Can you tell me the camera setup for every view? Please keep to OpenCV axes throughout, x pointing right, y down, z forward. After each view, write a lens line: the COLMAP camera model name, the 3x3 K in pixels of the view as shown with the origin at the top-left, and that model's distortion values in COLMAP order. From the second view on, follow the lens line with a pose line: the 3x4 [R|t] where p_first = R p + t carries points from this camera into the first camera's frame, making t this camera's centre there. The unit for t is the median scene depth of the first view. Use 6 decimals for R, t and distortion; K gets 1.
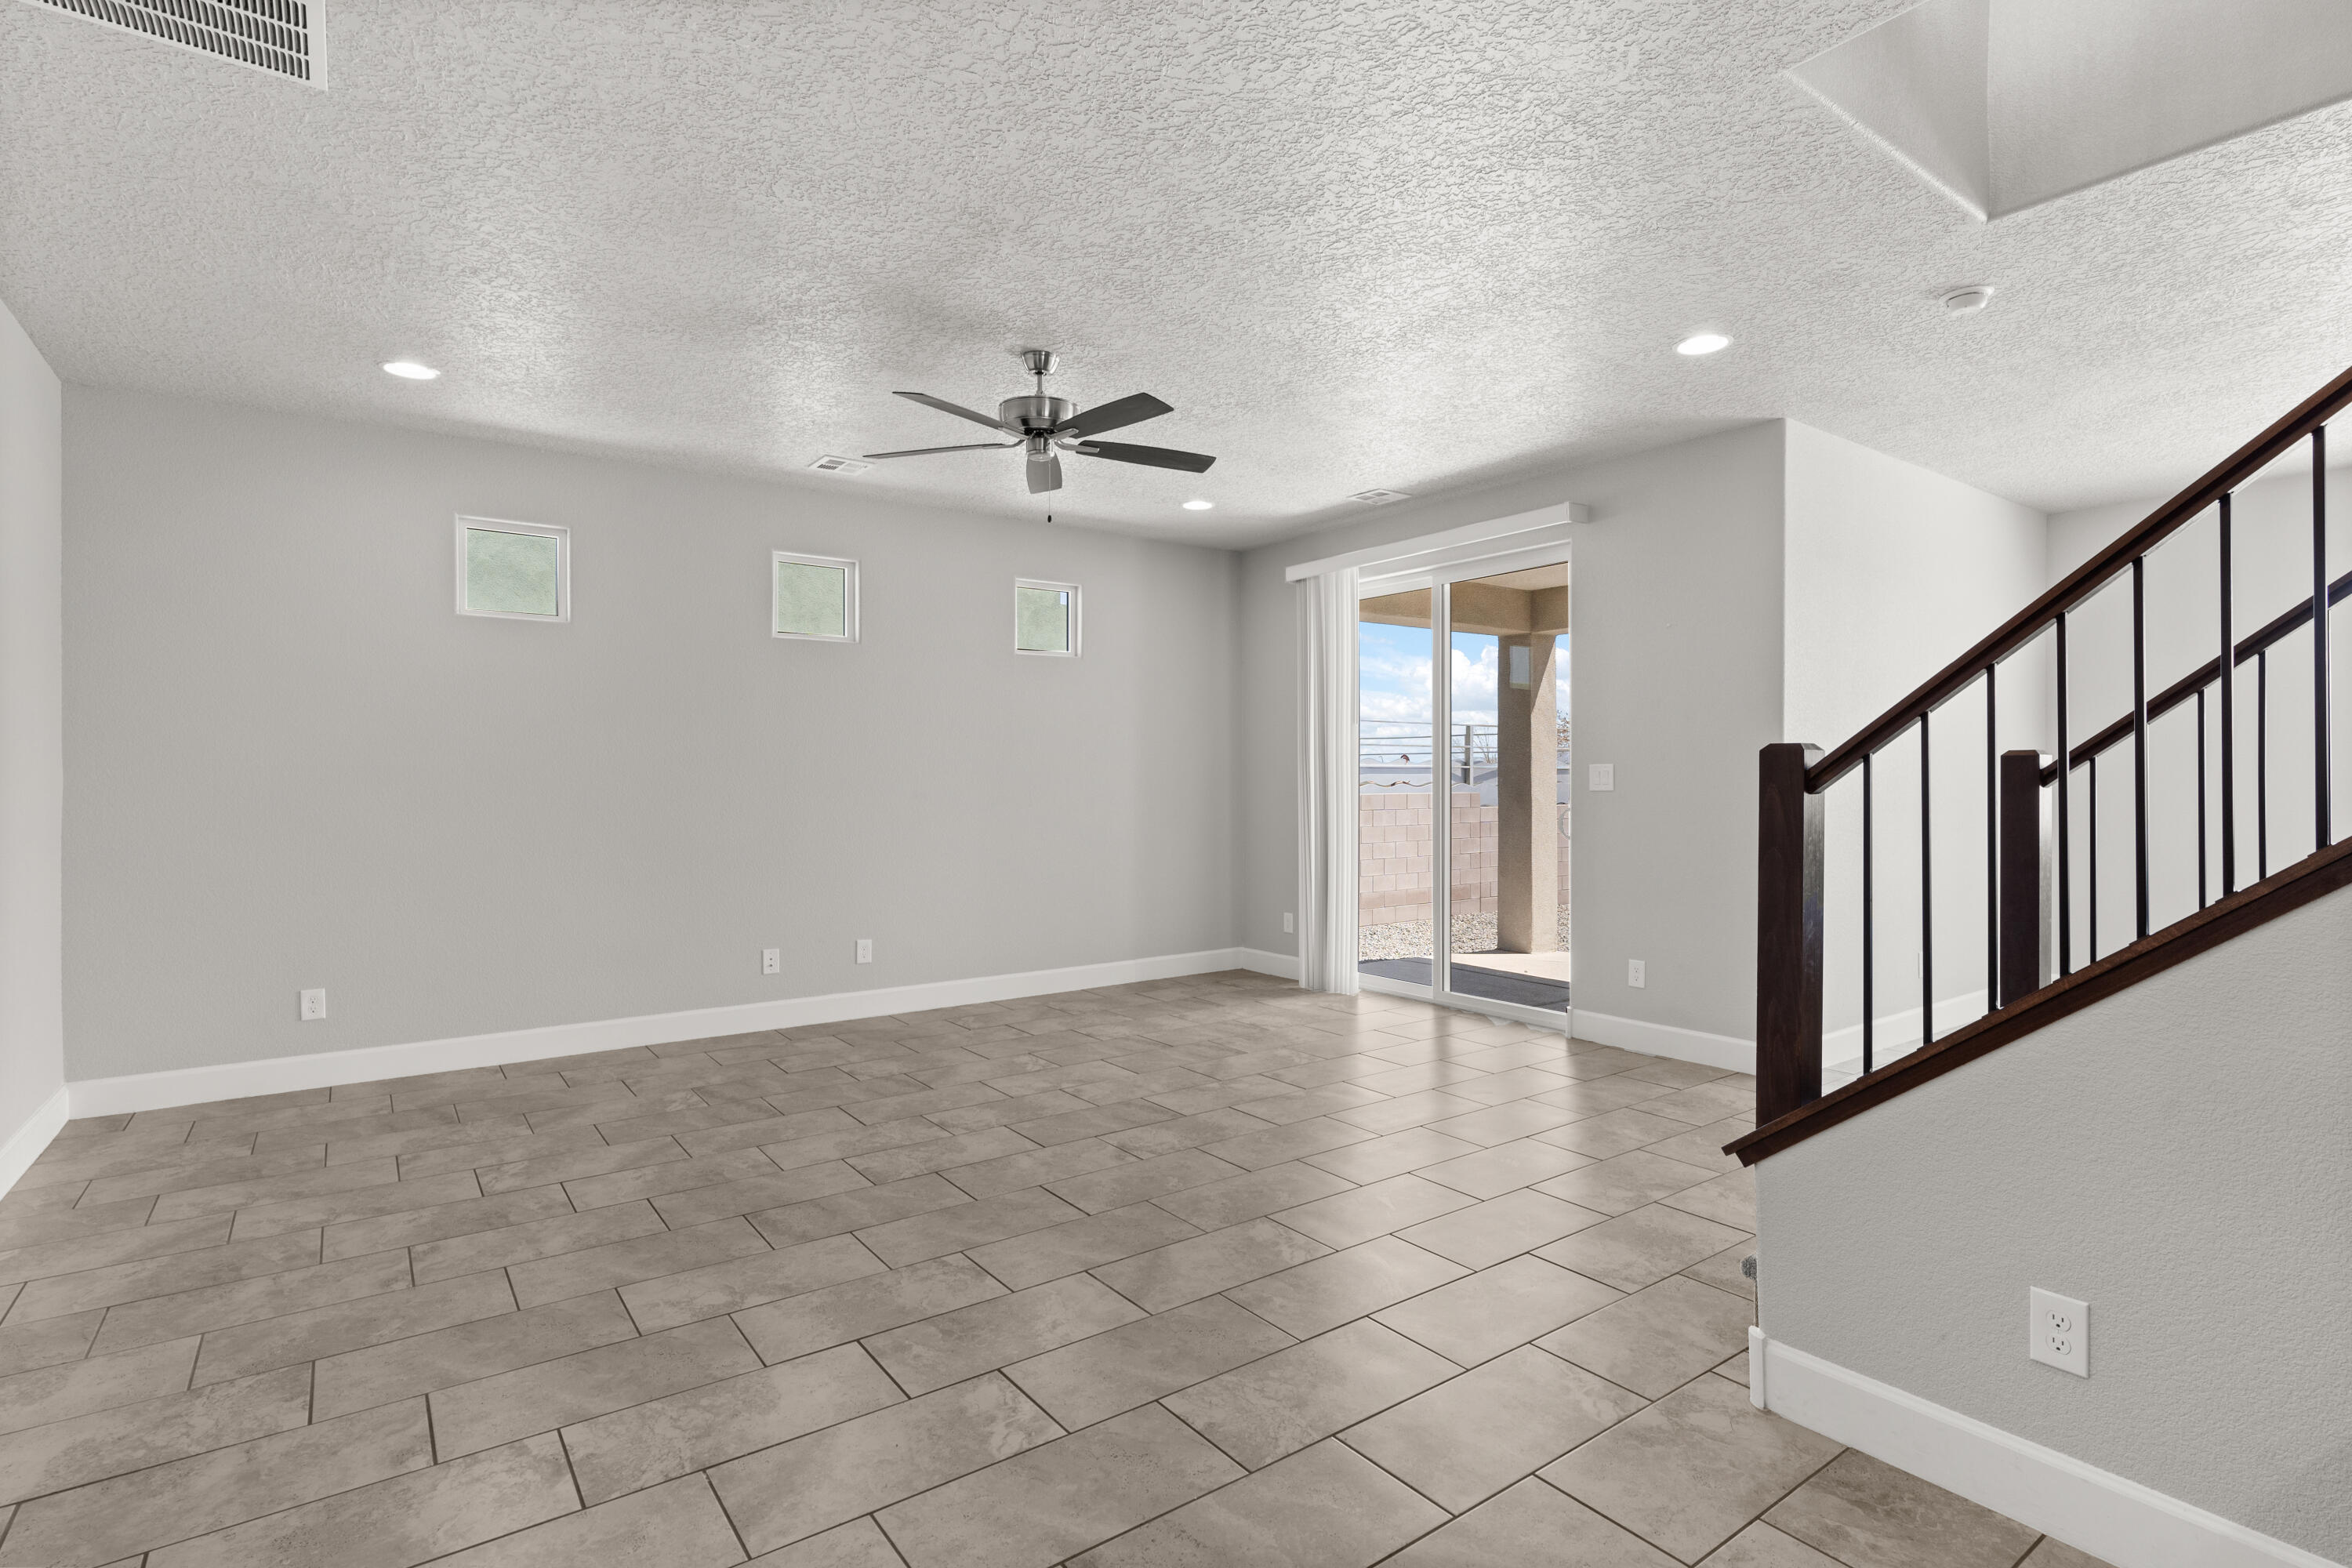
lens RADIAL K [[1107.7, 0, 1133.3], [0, 1107.7, 782.7], [0, 0, 1]] dist [-0.001099, -0.000660]
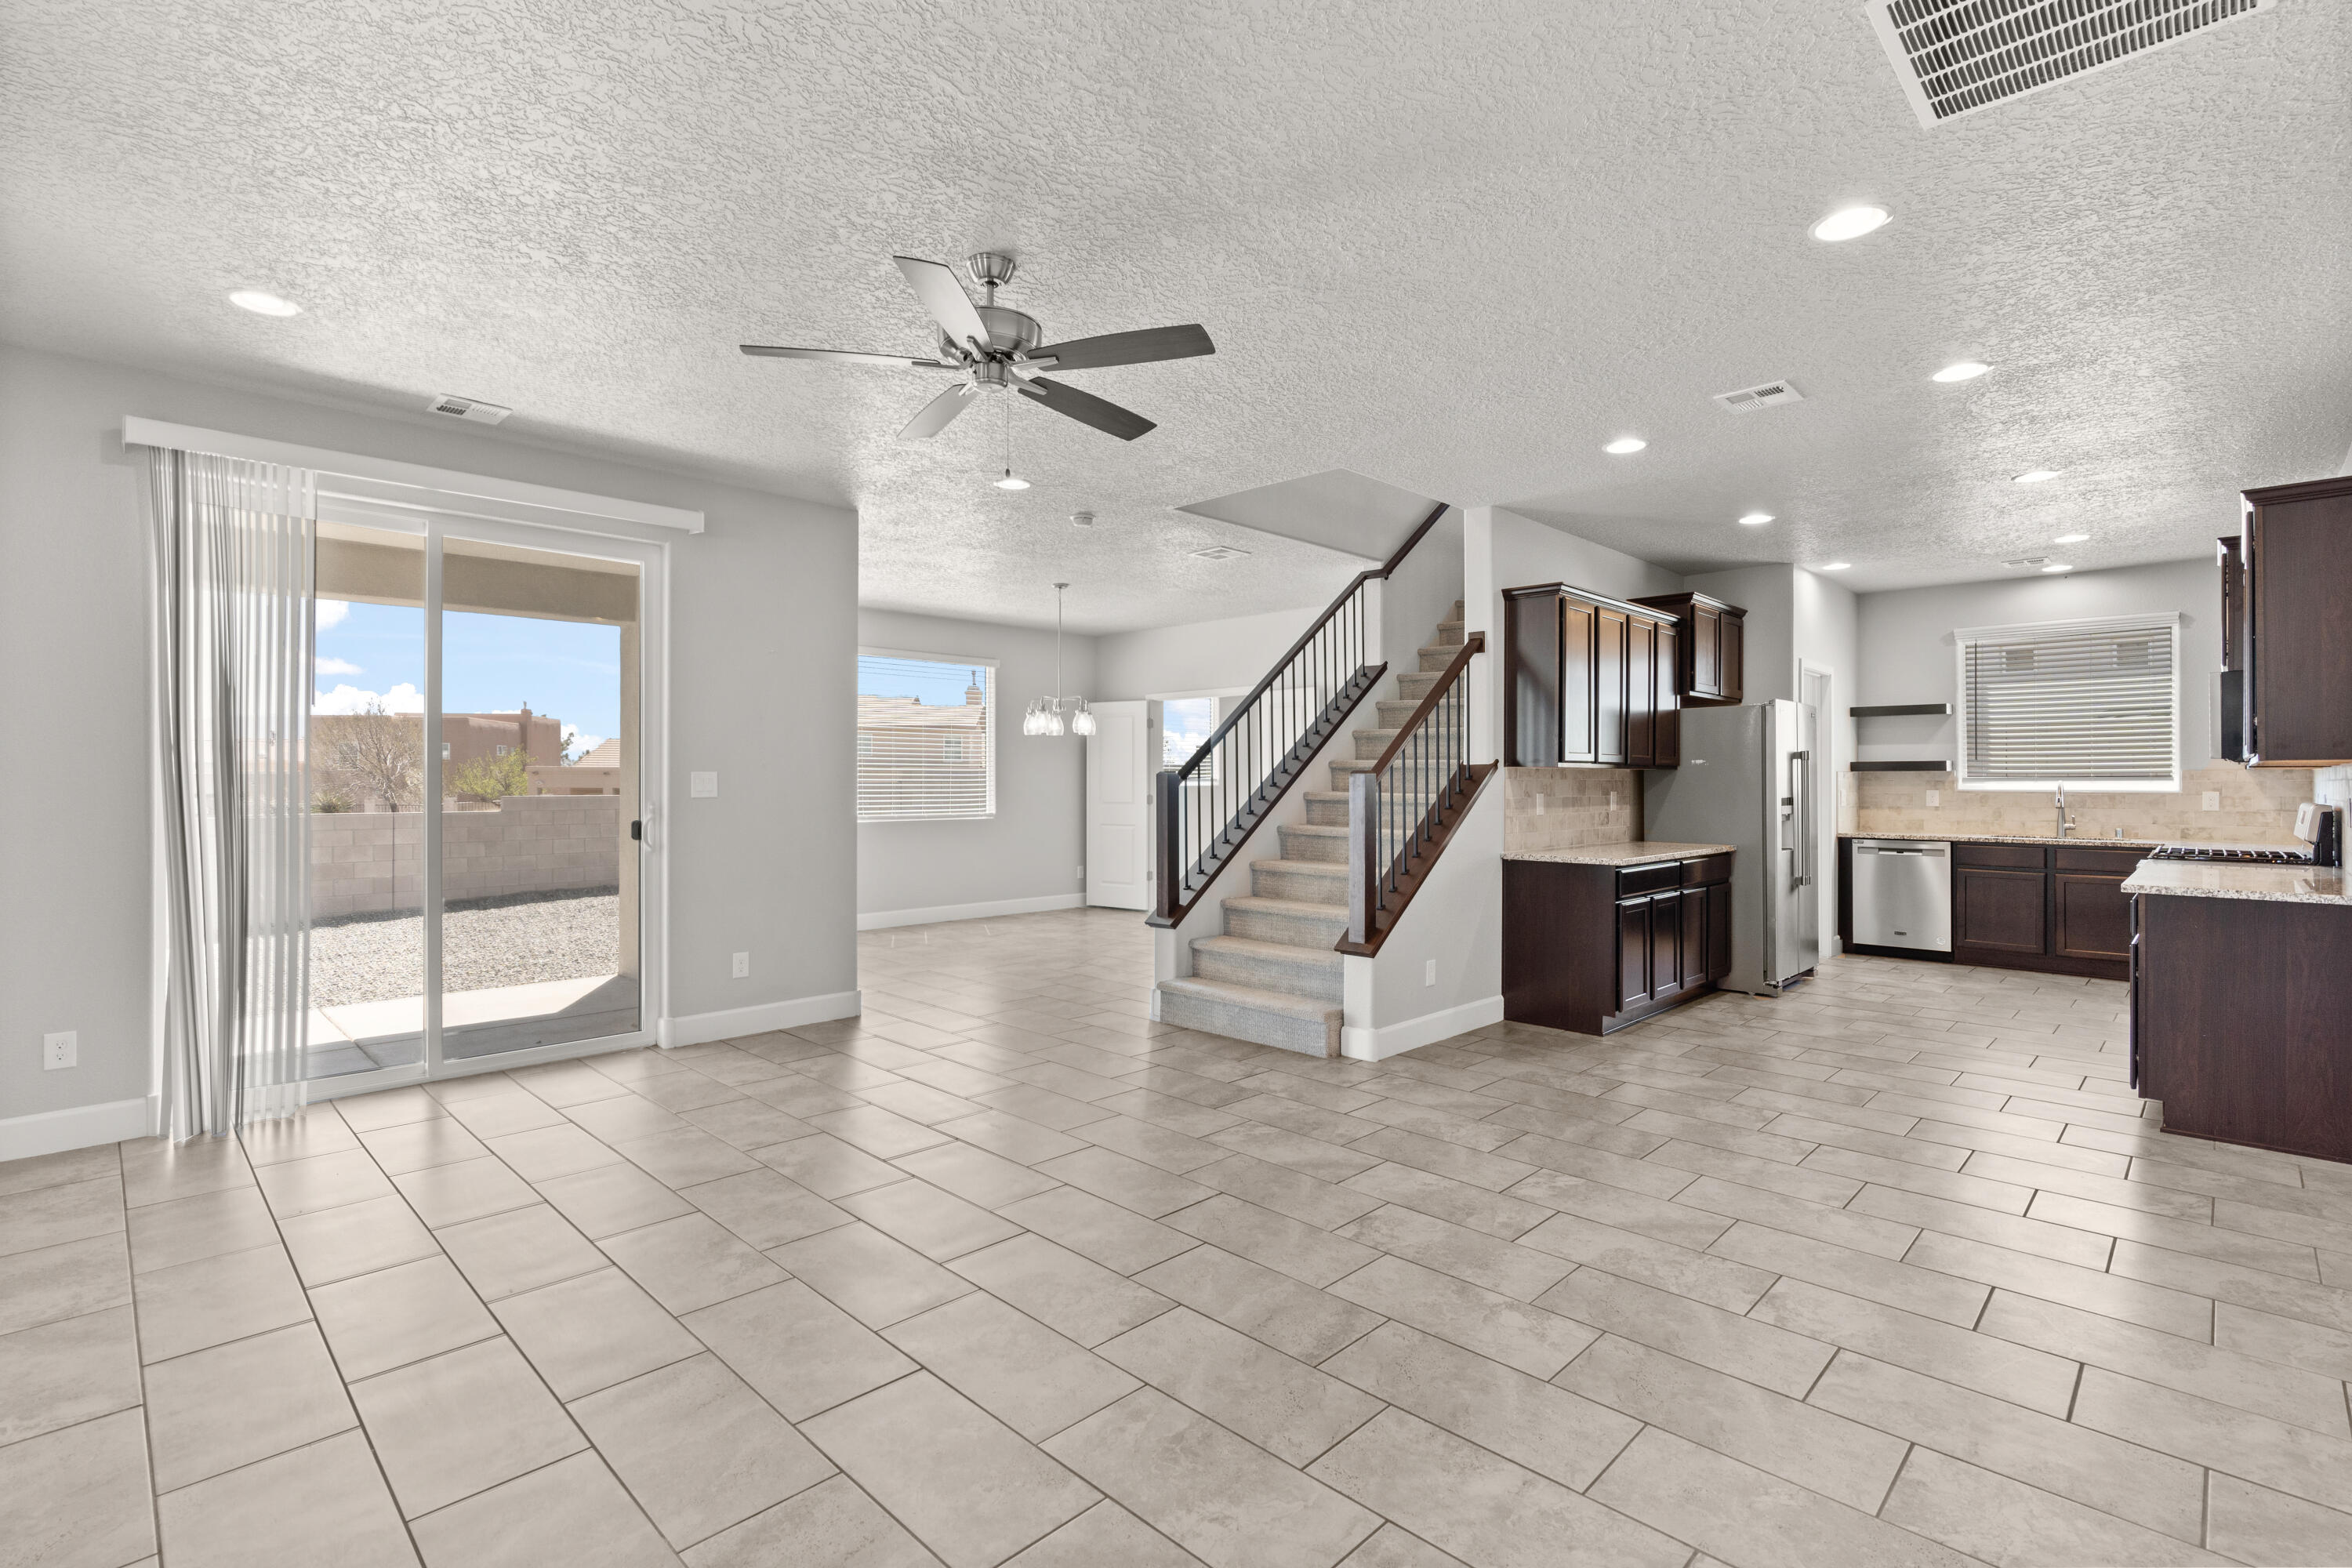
lens RADIAL K [[1073.1, 0, 1166.8], [0, 1073.1, 780.9], [0, 0, 1]] dist [-0.002804, 0.001667]
pose [[-0.162579, -0.000862, 0.986695, -1.171643], [0.003821, 0.999992, 0.001503, -0.016391], [-0.986688, 0.004014, -0.162575, 1.341763]]
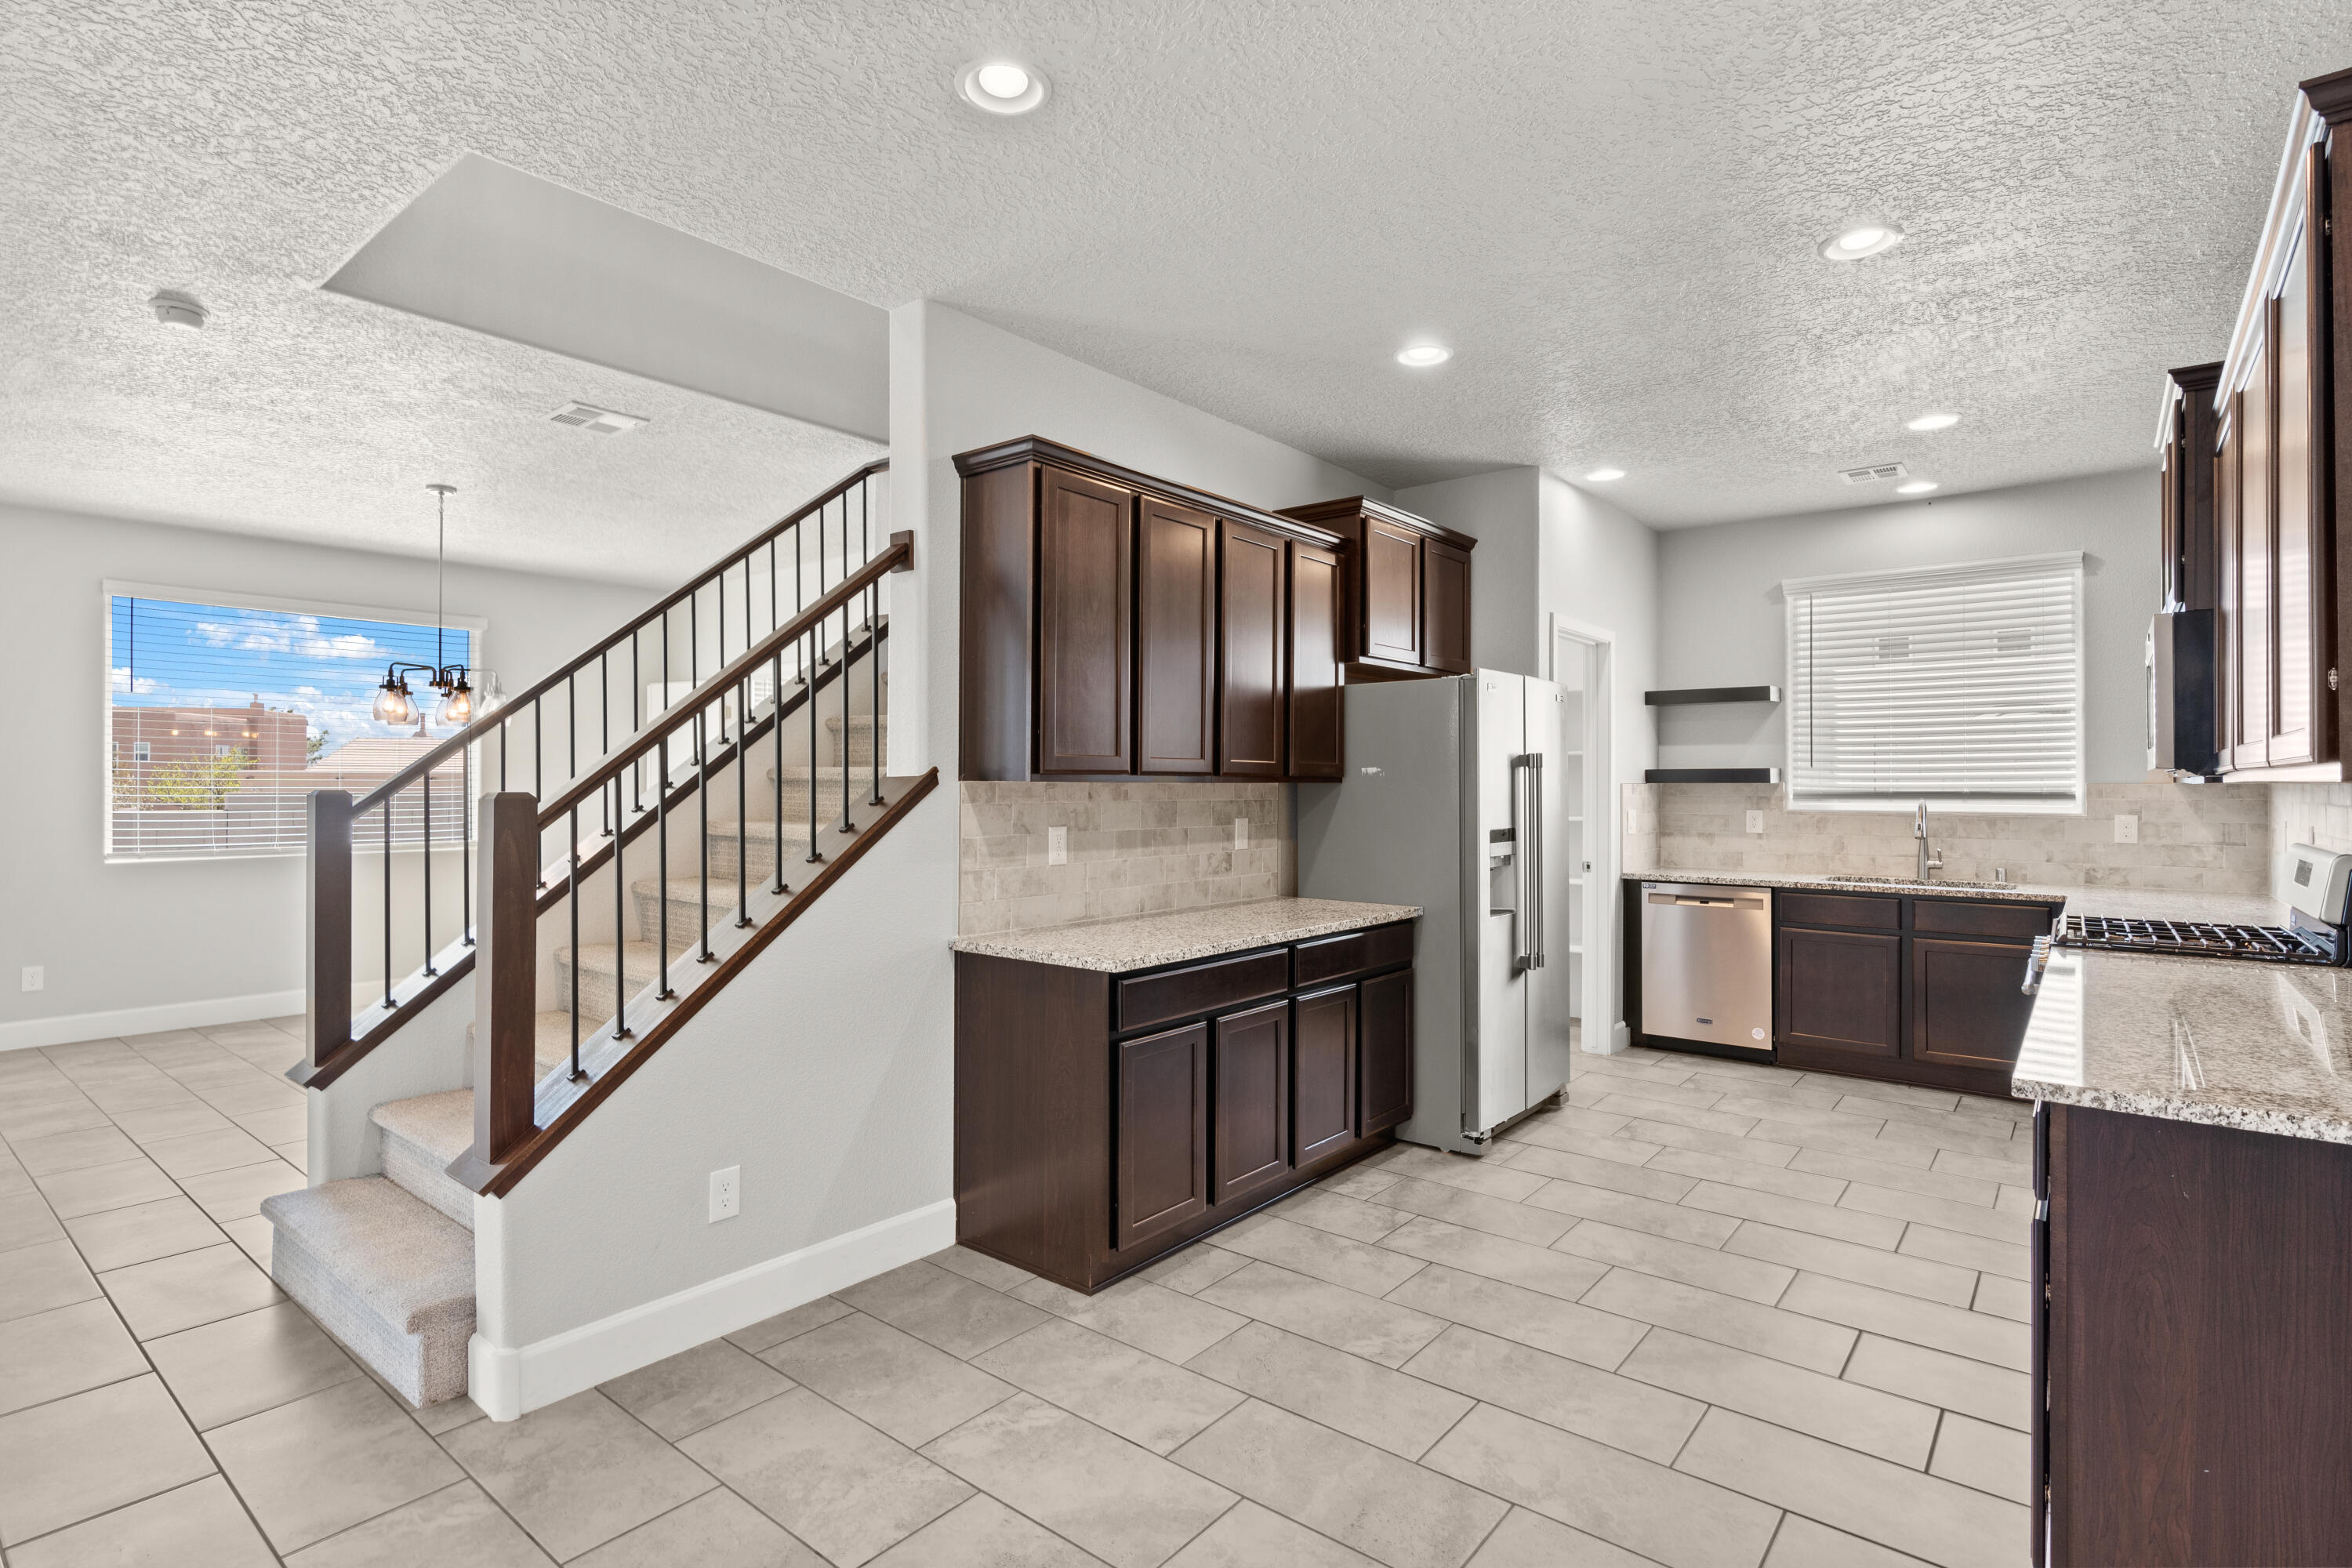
lens RADIAL K [[1107.7, 0, 1184.2], [0, 1107.7, 783.8], [0, 0, 1]] dist [-0.001099, -0.000660]
pose [[-0.253031, -0.000296, 0.967458, -0.471746], [0.003453, 0.999993, 0.001209, -0.033933], [-0.967452, 0.003647, -0.253028, 0.484825]]
